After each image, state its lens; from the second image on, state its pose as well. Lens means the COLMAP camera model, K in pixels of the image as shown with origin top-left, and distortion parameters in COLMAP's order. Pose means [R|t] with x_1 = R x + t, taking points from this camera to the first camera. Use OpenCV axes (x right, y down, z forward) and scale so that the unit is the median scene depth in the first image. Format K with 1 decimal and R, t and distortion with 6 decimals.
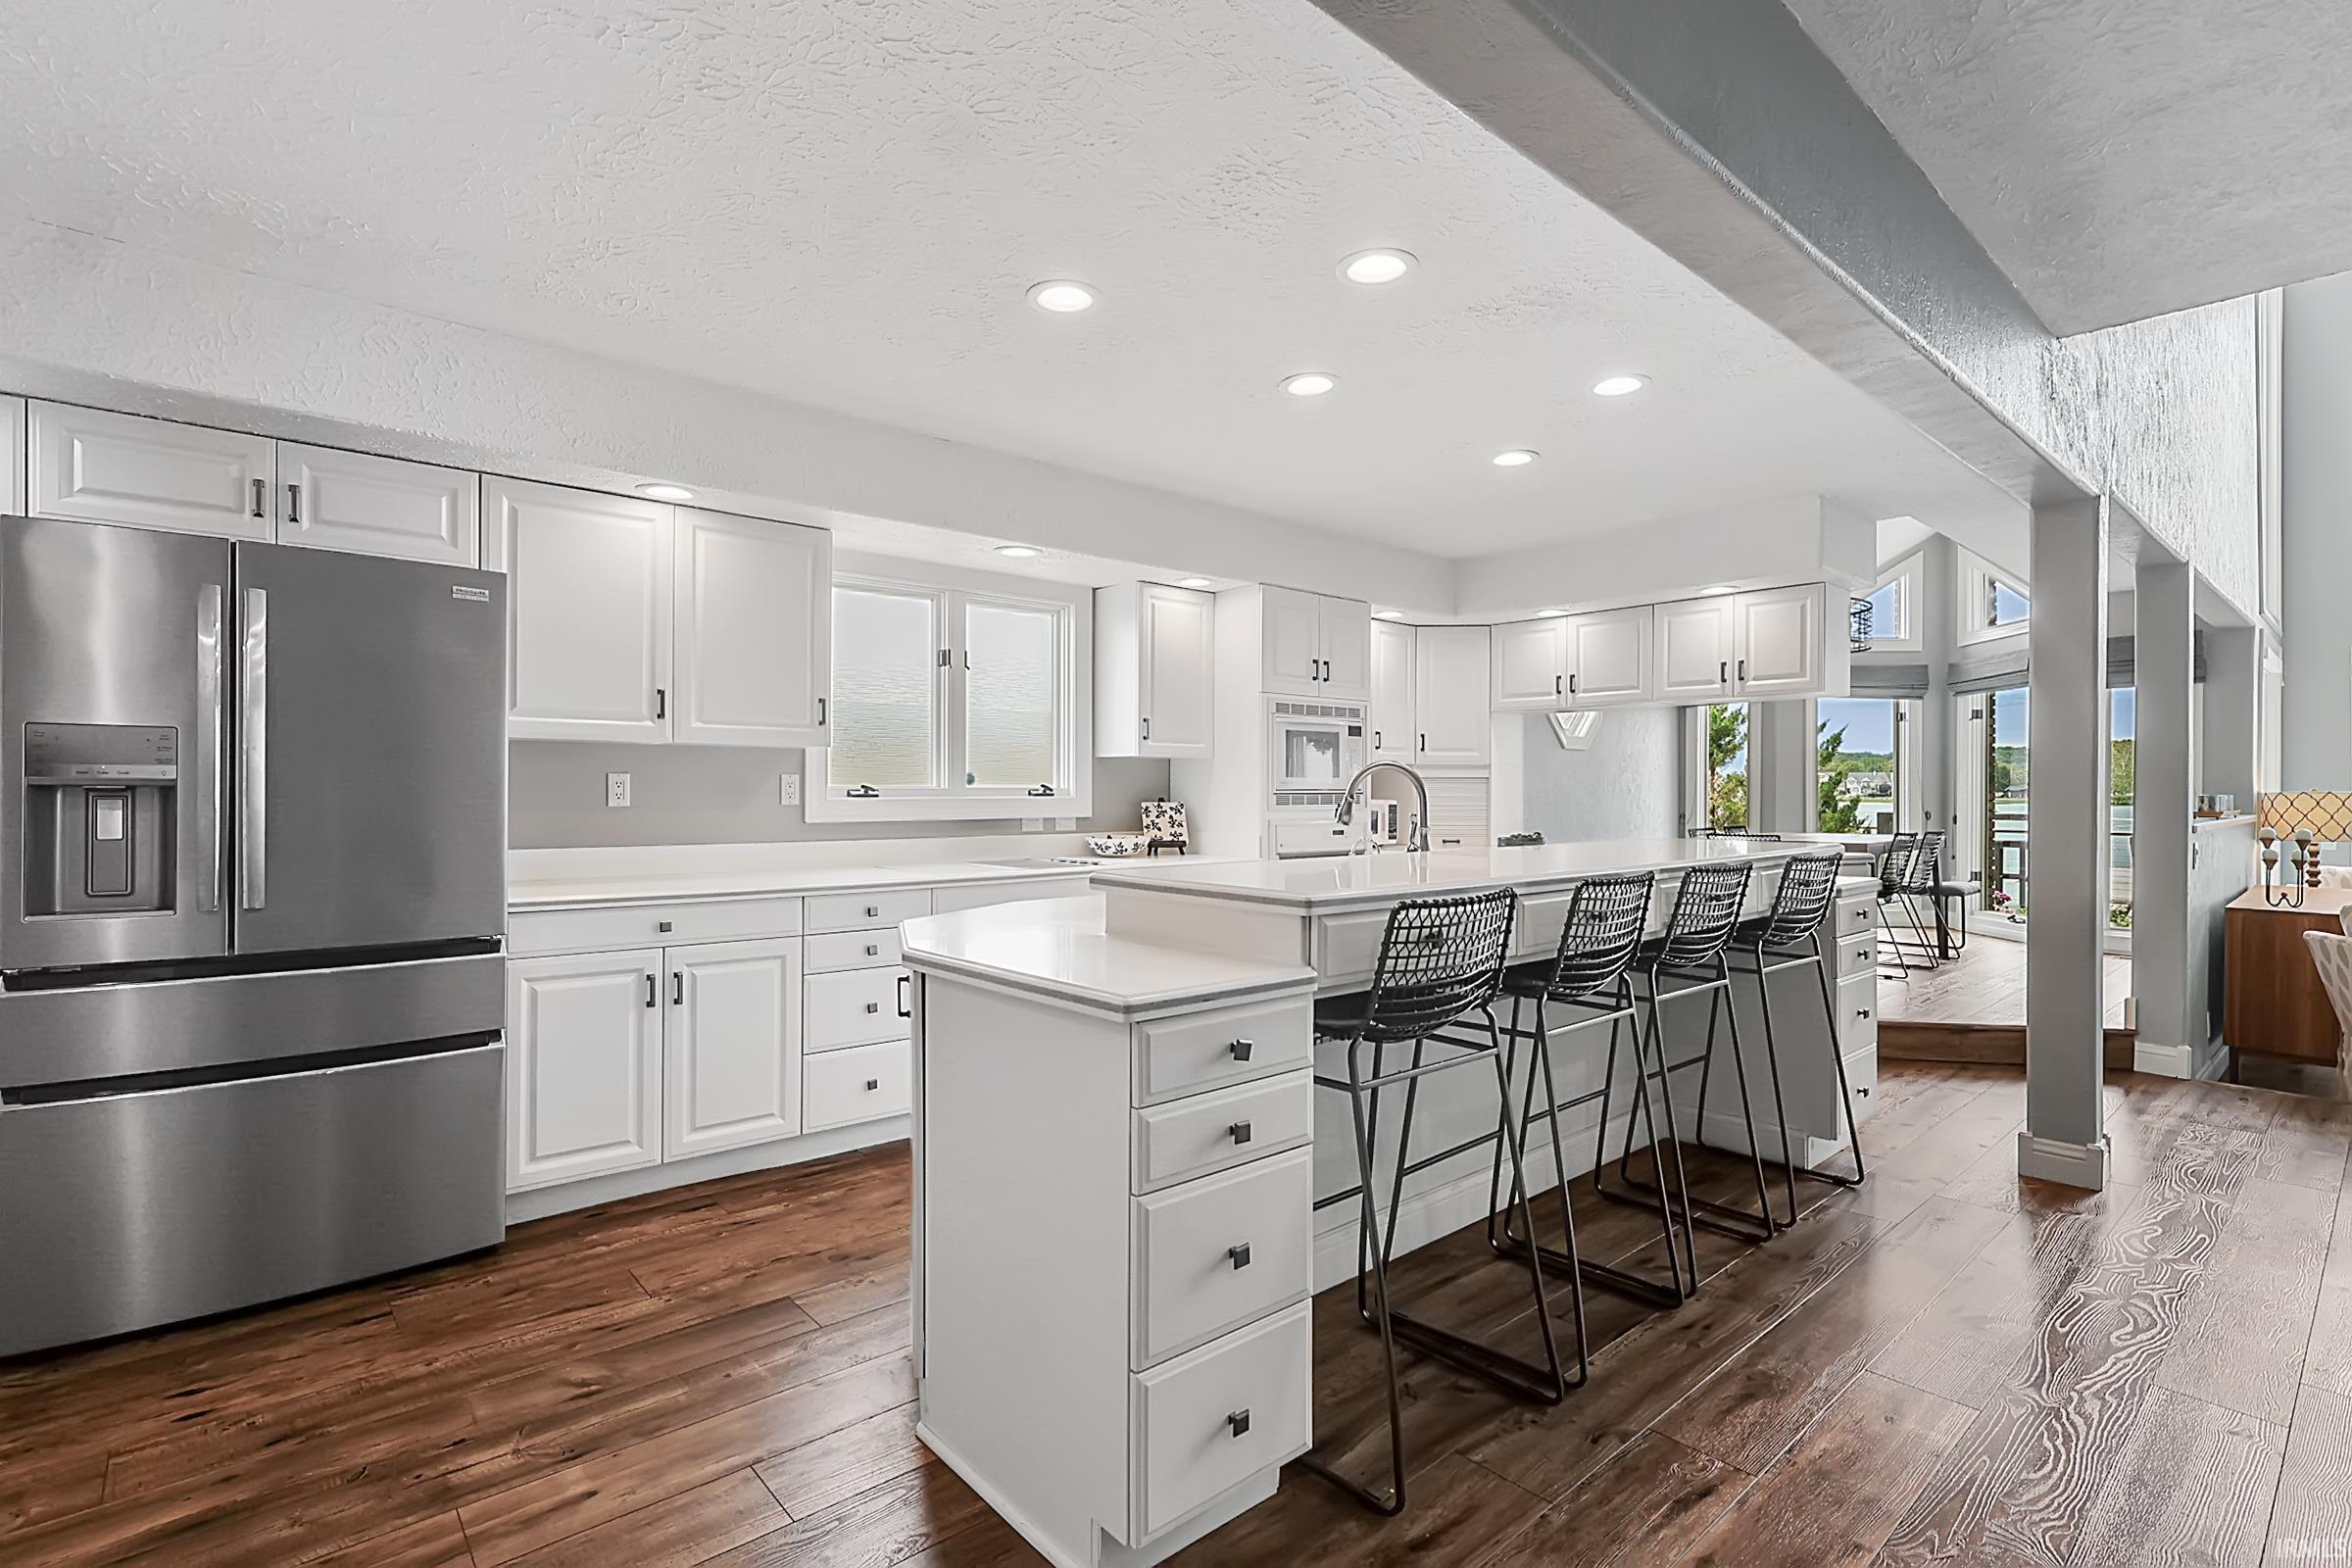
lens RADIAL K [[1082.9, 0, 1173.3], [0, 1082.9, 781.0], [0, 0, 1]] dist [-0.004792, 0.000776]
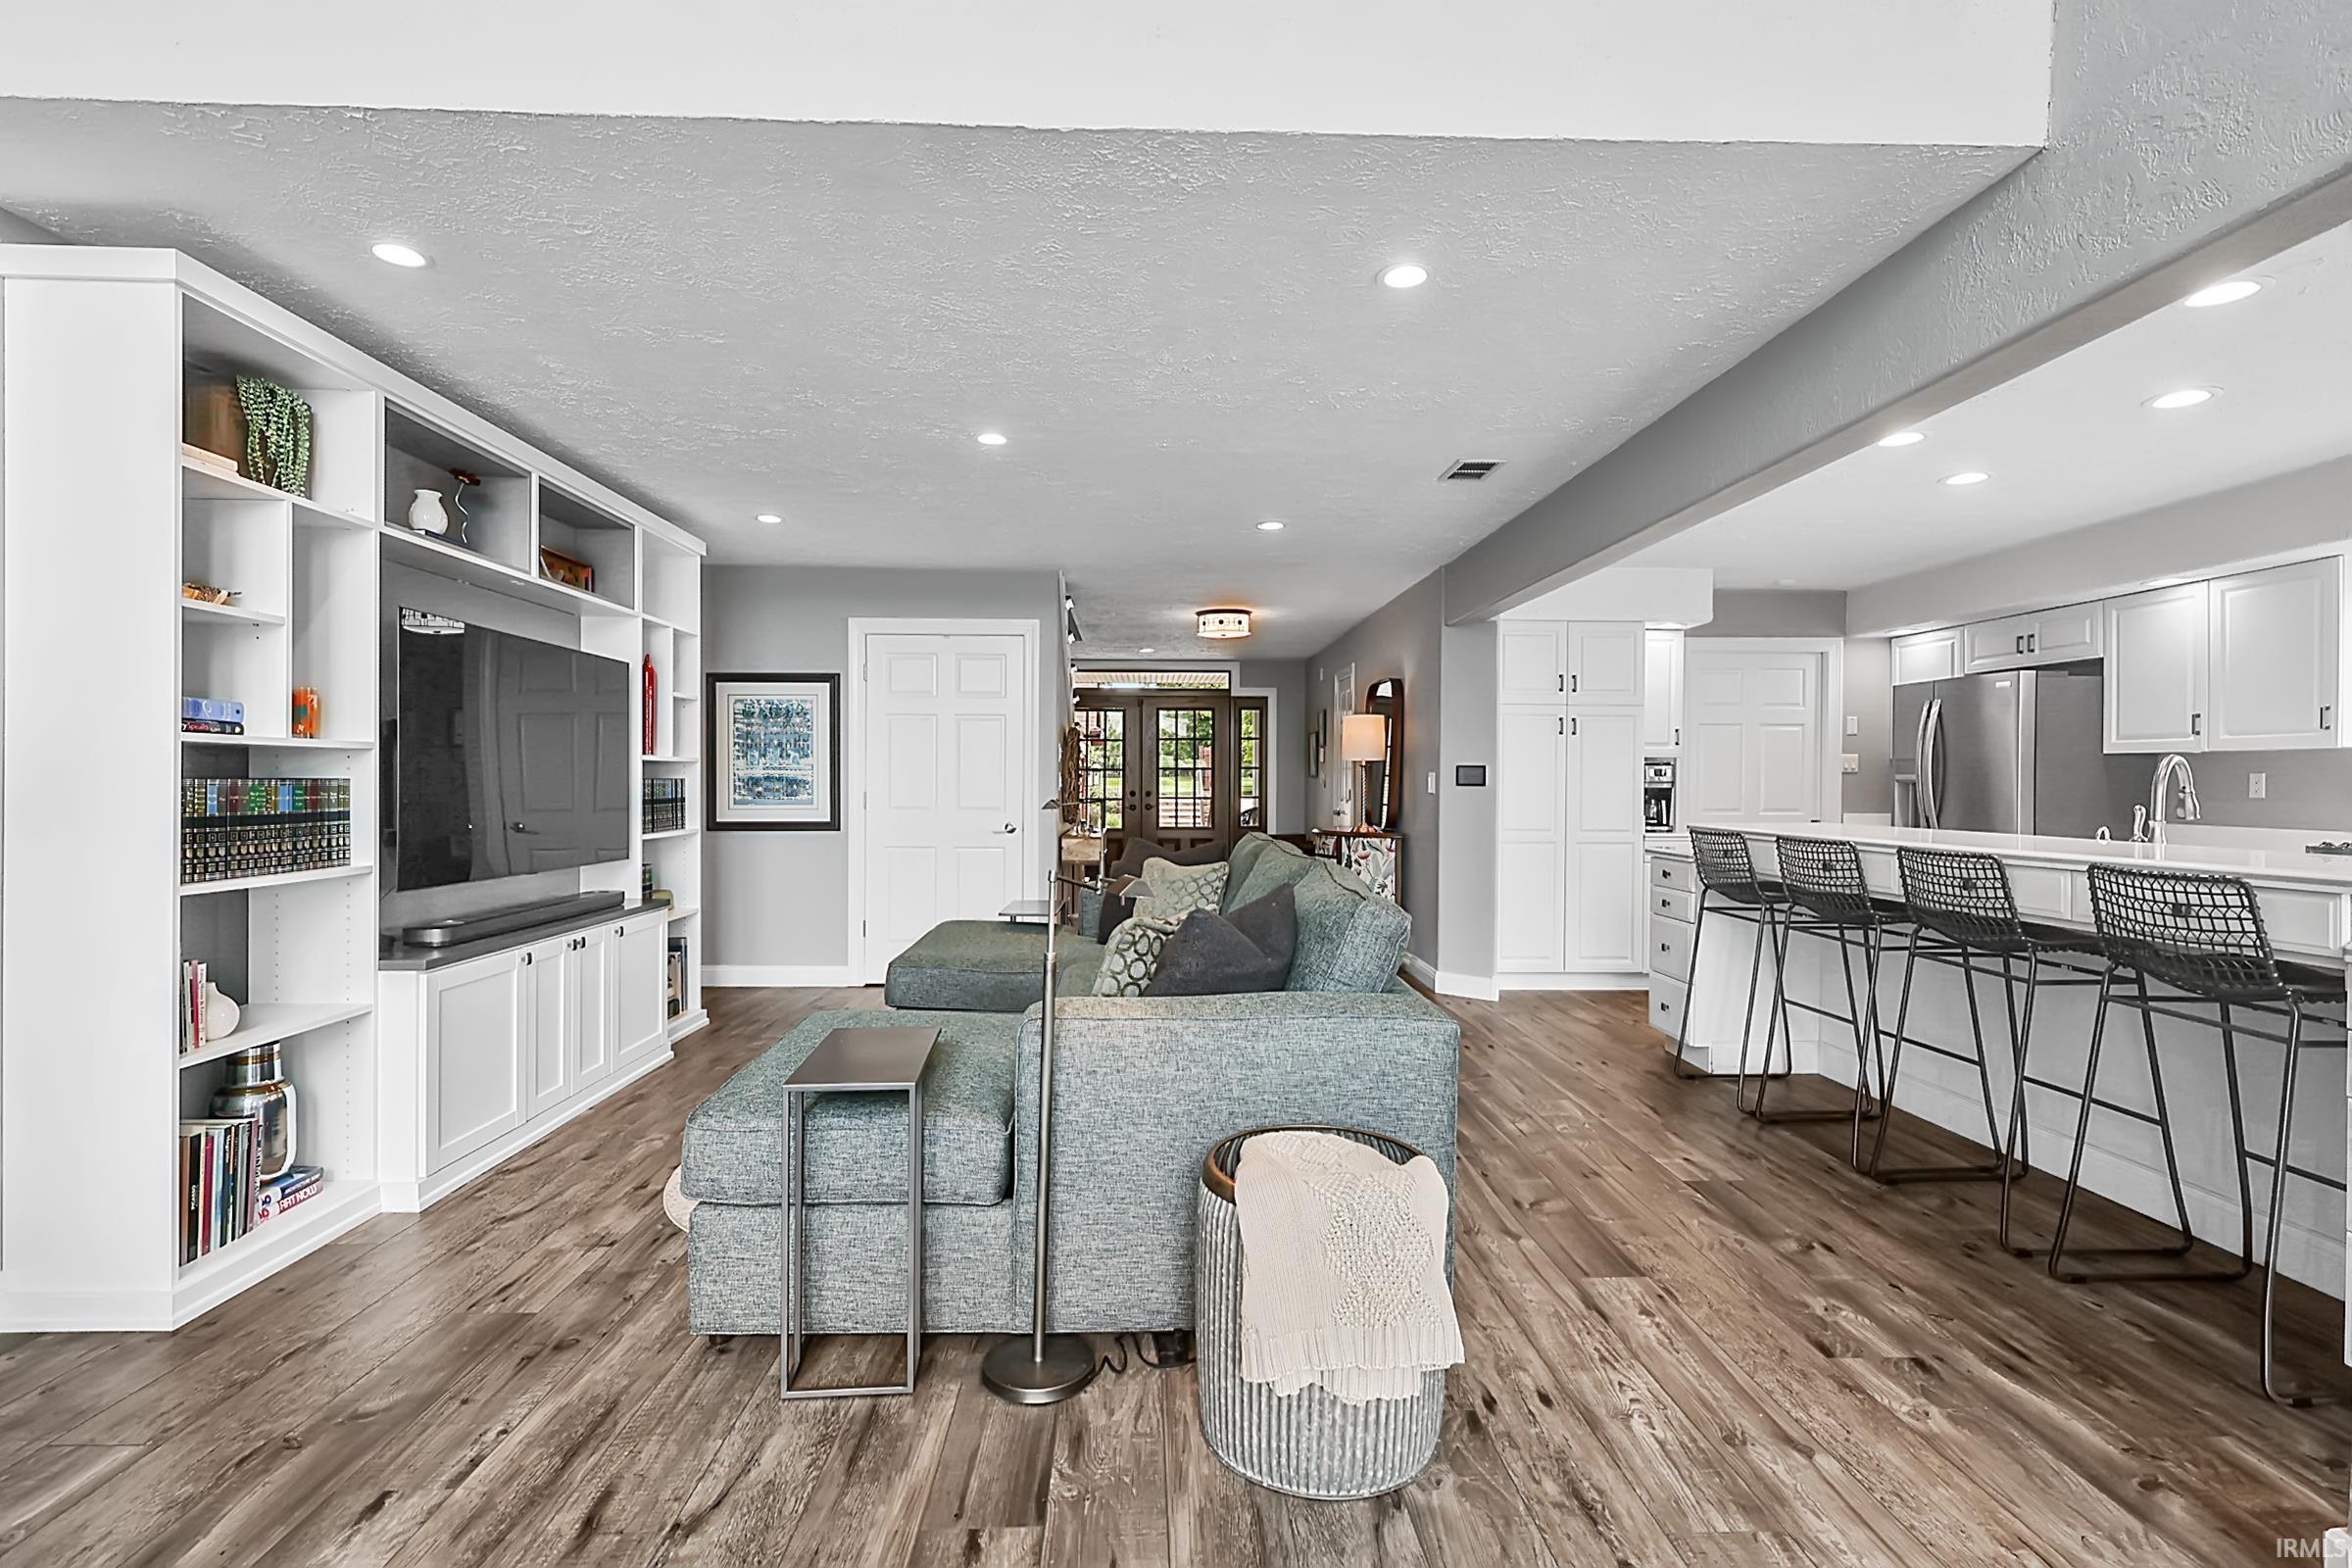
lens RADIAL K [[1082.9, 0, 1173.3], [0, 1082.9, 781.0], [0, 0, 1]] dist [-0.004792, 0.000776]
pose [[-0.624695, -0.009592, -0.780810, 1.066968], [-0.008140, 0.999950, -0.005771, 0.015832], [0.780826, 0.002751, -0.624742, 0.620417]]
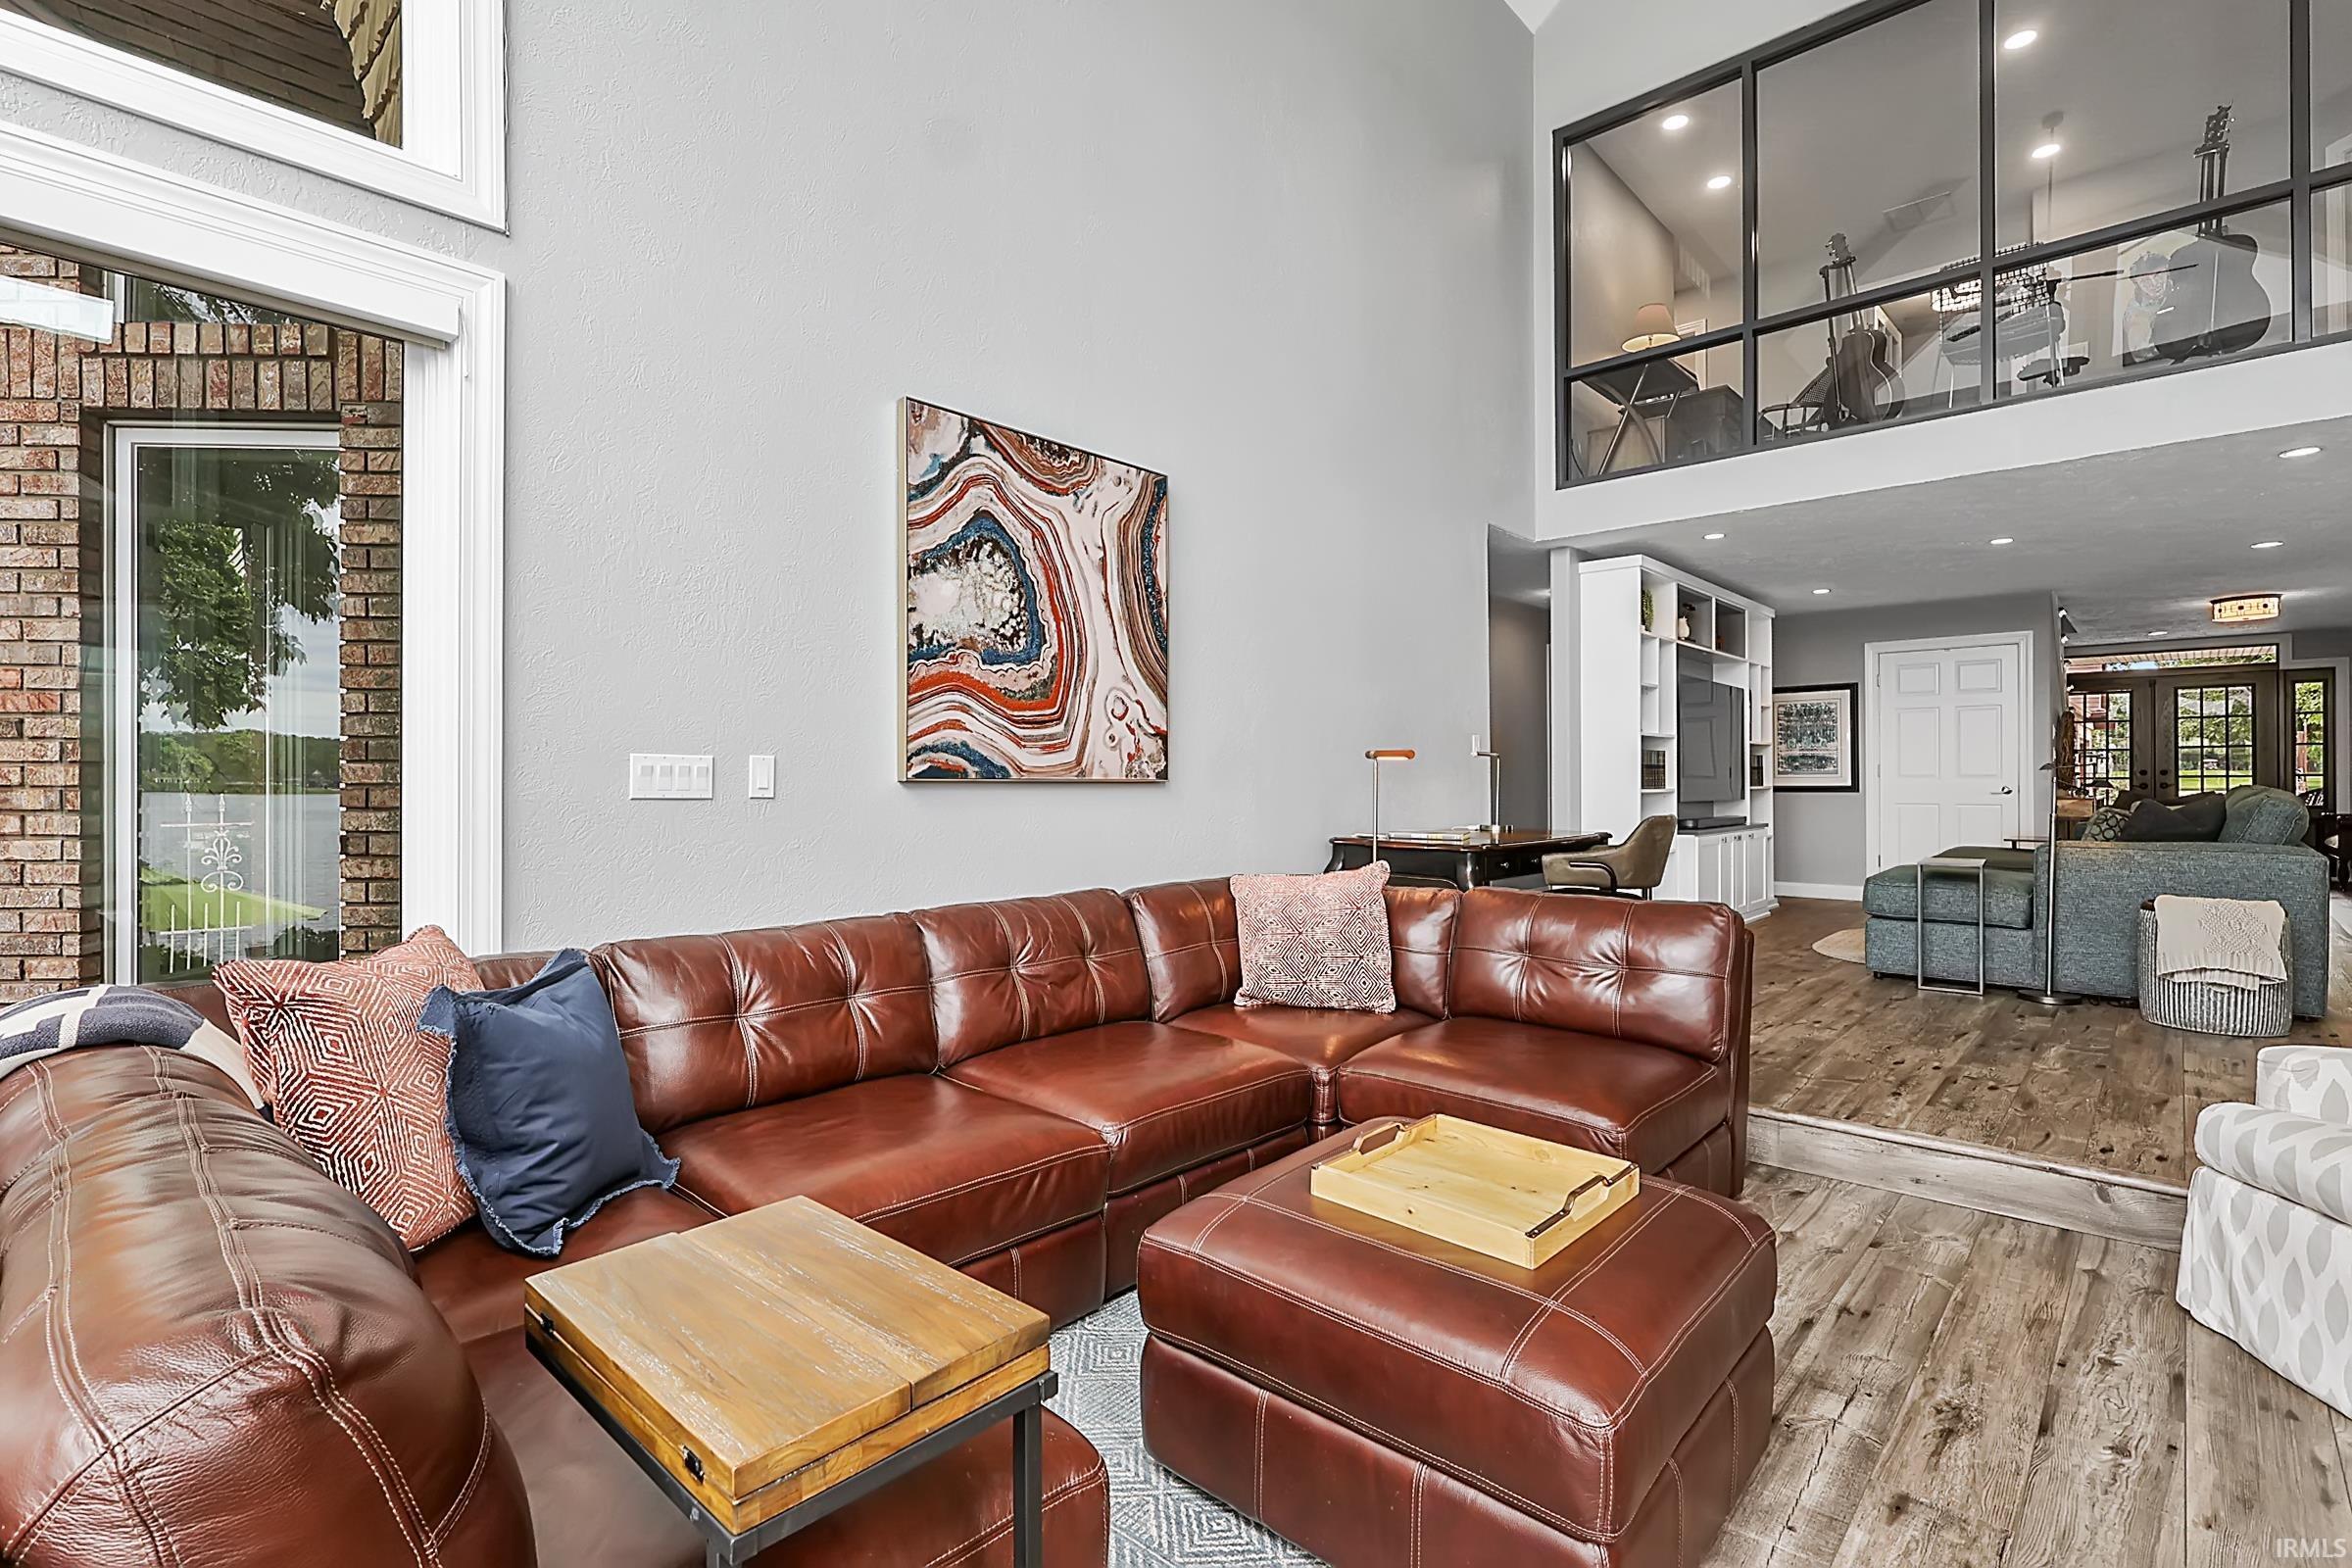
lens RADIAL K [[1082.9, 0, 1173.3], [0, 1082.9, 781.0], [0, 0, 1]] dist [-0.004792, 0.000776]
pose [[-0.993869, -0.003411, -0.110510, 1.717934], [-0.003269, 0.999994, -0.001461, 0.061427], [0.110514, -0.001091, -0.993874, 1.251867]]
